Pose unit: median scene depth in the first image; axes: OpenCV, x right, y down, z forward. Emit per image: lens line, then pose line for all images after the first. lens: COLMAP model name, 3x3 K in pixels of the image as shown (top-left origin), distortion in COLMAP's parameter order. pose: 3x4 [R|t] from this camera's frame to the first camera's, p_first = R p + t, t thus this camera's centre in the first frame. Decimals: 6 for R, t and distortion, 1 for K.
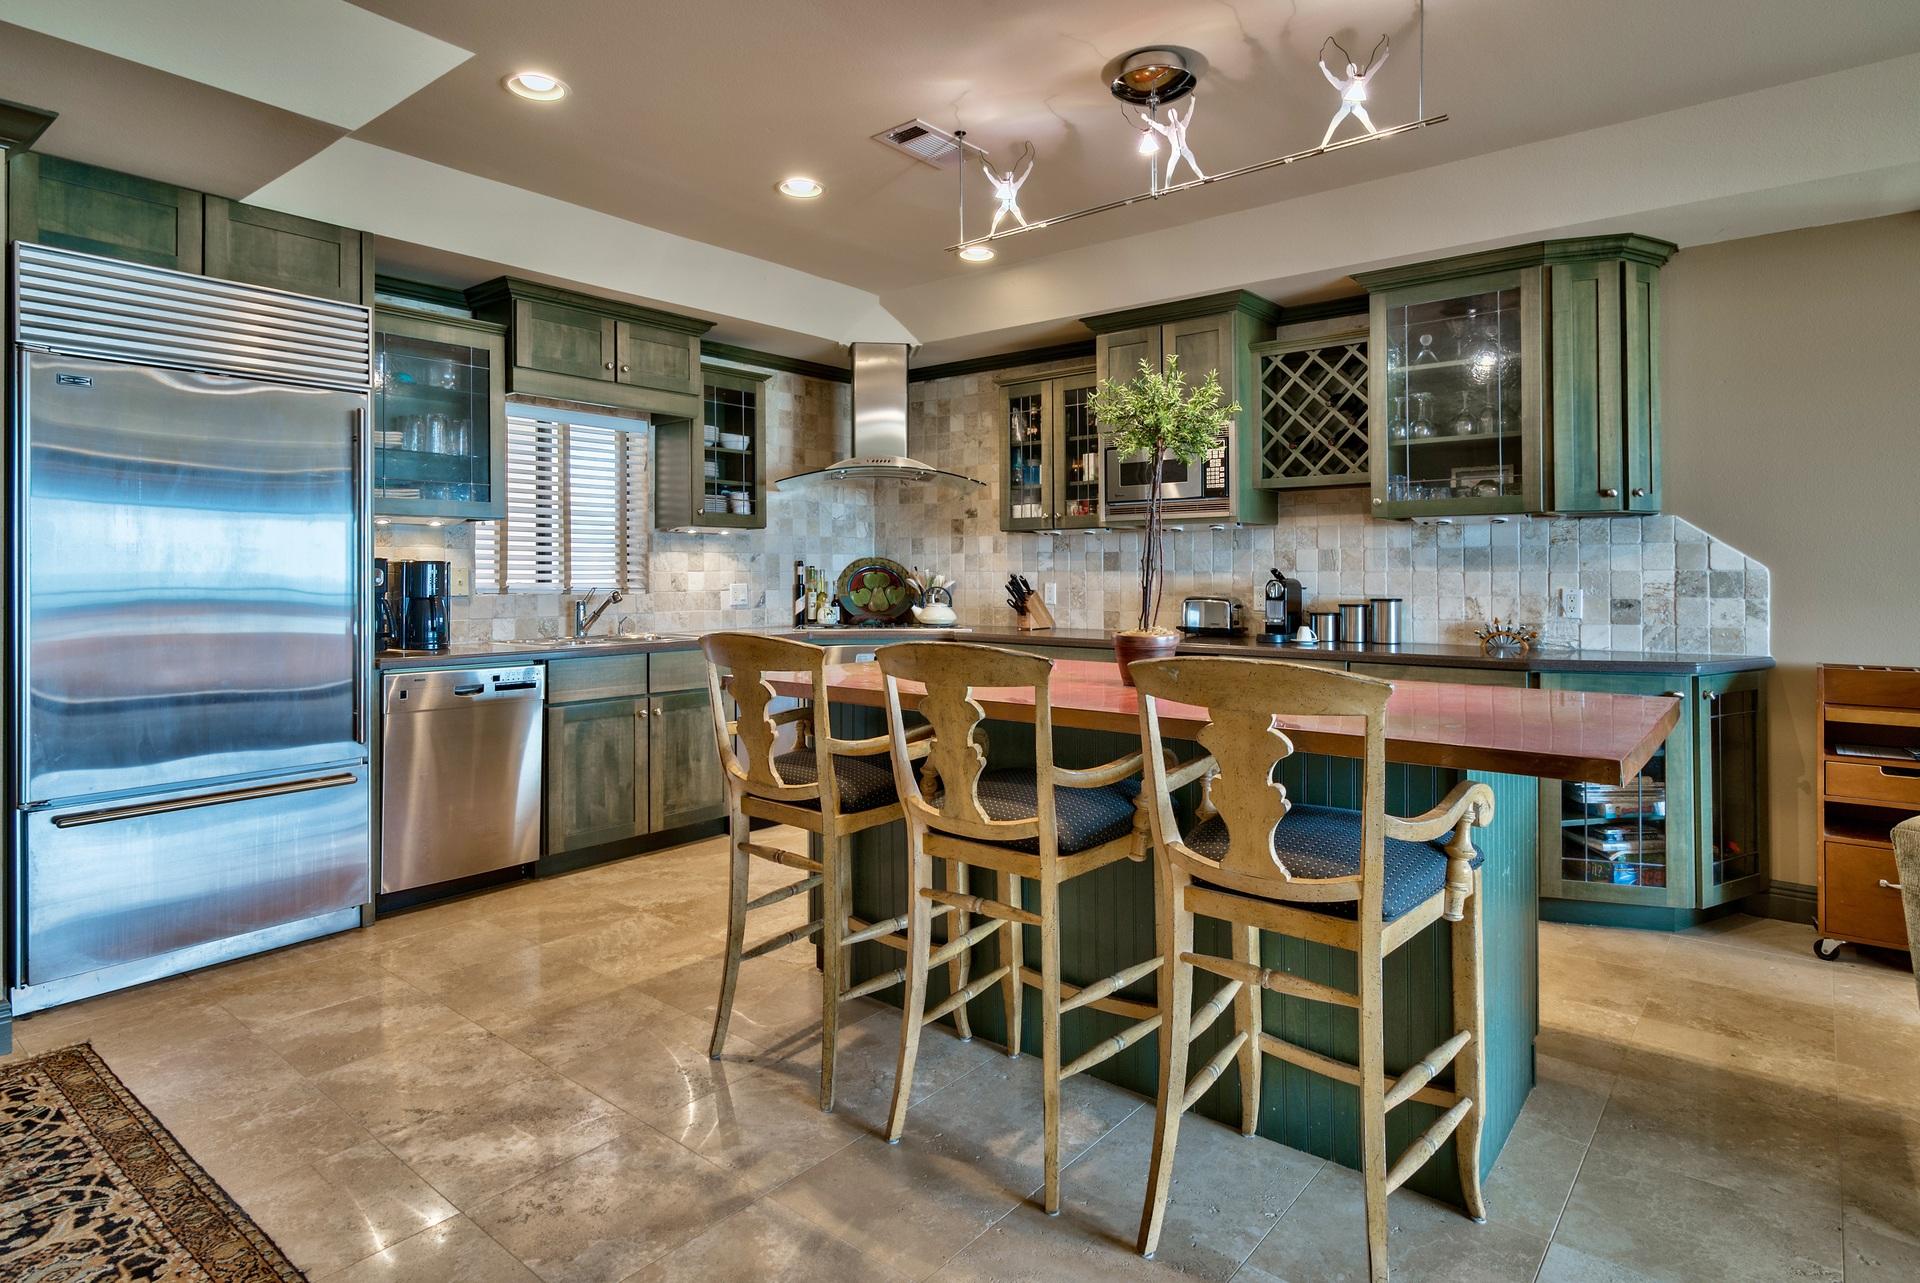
lens RADIAL K [[1041.1, 0, 970.5], [0, 1041.1, 573.5], [0, 0, 1]] dist [0.004401, 0.001017]
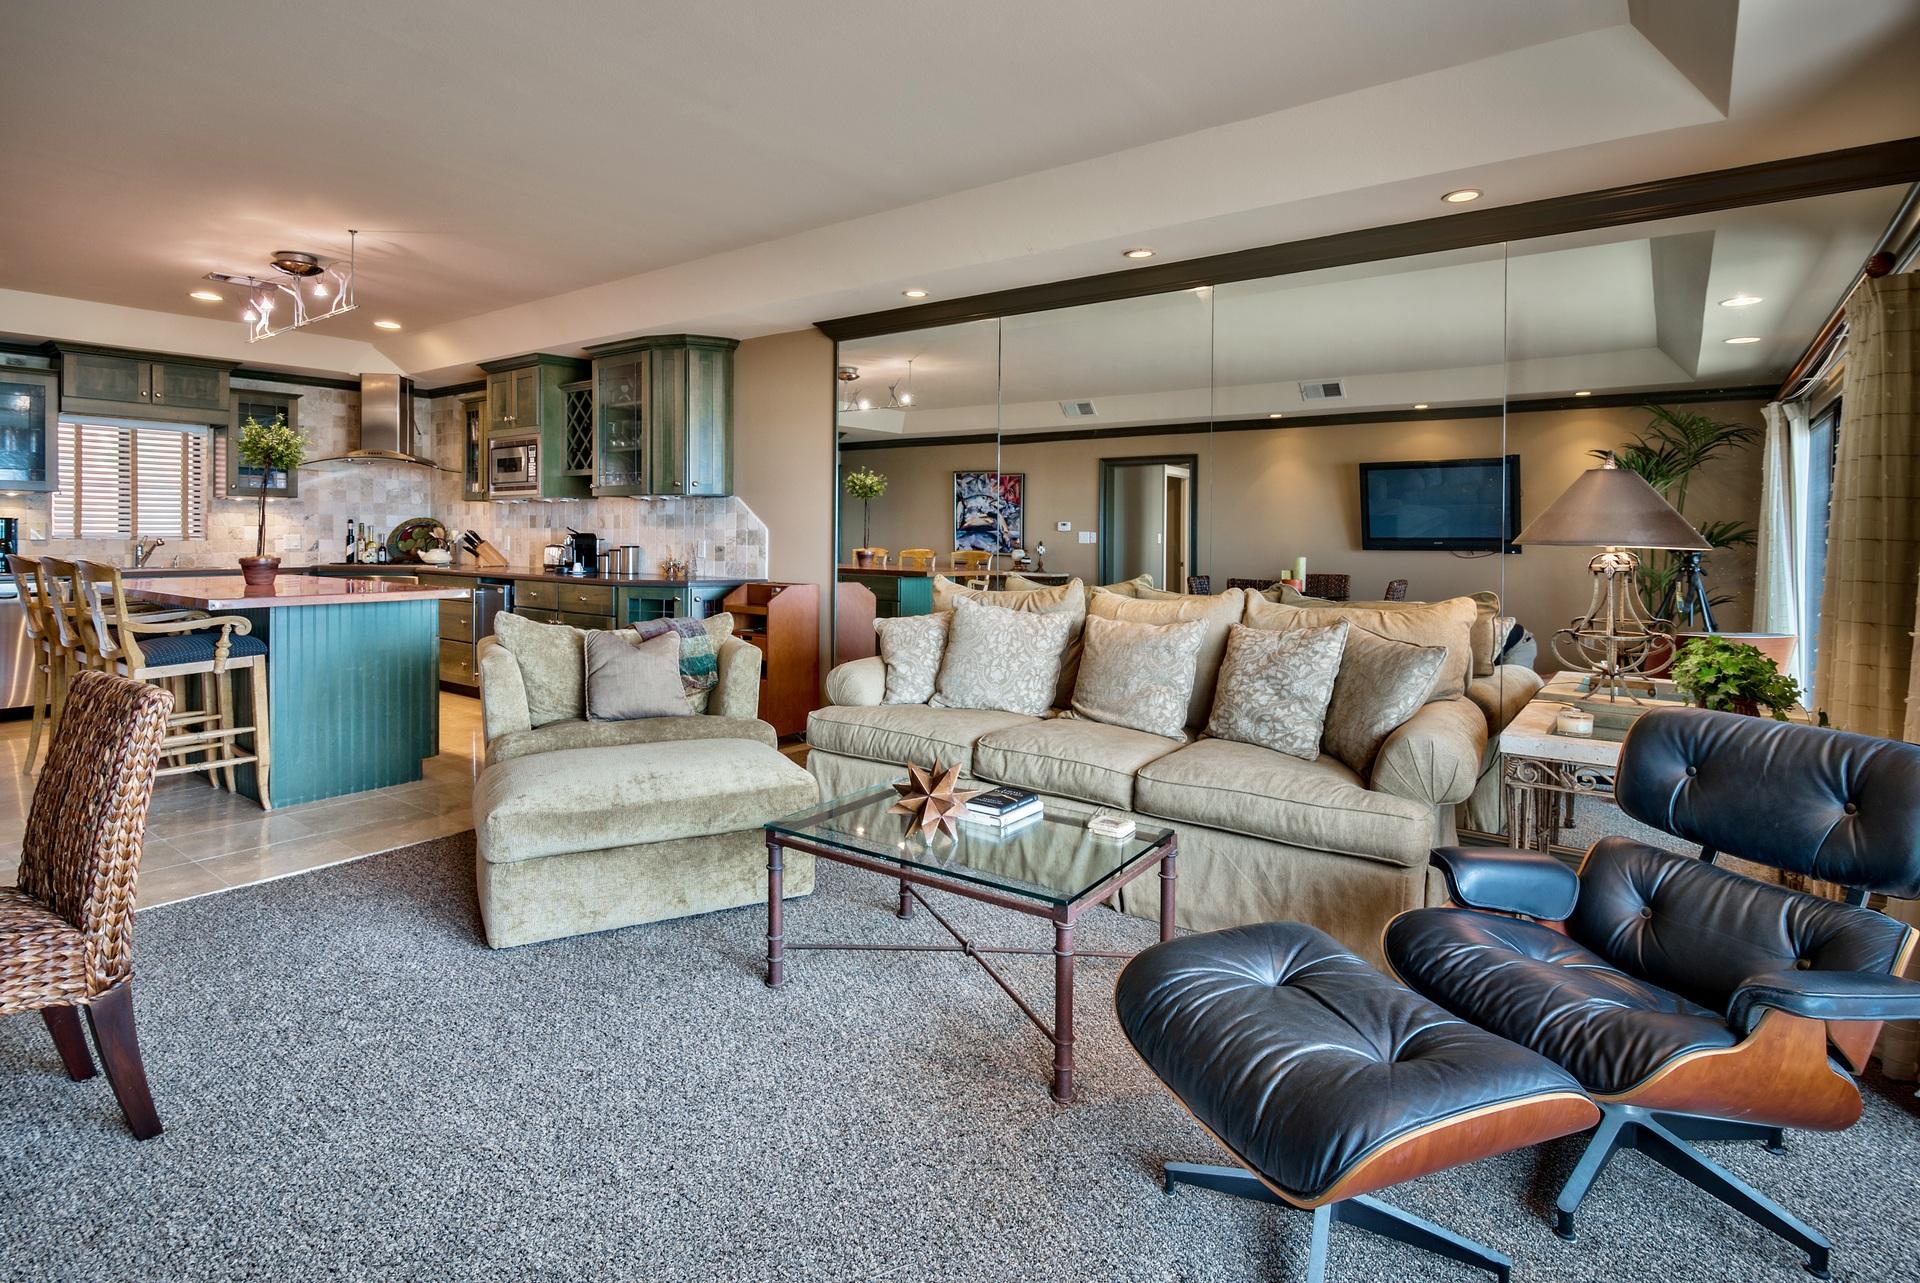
lens RADIAL K [[963.1, 0, 967.8], [0, 963.1, 537.3], [0, 0, 1]] dist [-0.016741, -0.000700]
pose [[0.998538, 0.008147, 0.053436, 0.763875], [-0.008340, 0.999959, 0.003385, 0.001230], [-0.053406, -0.003825, 0.998566, -0.460441]]
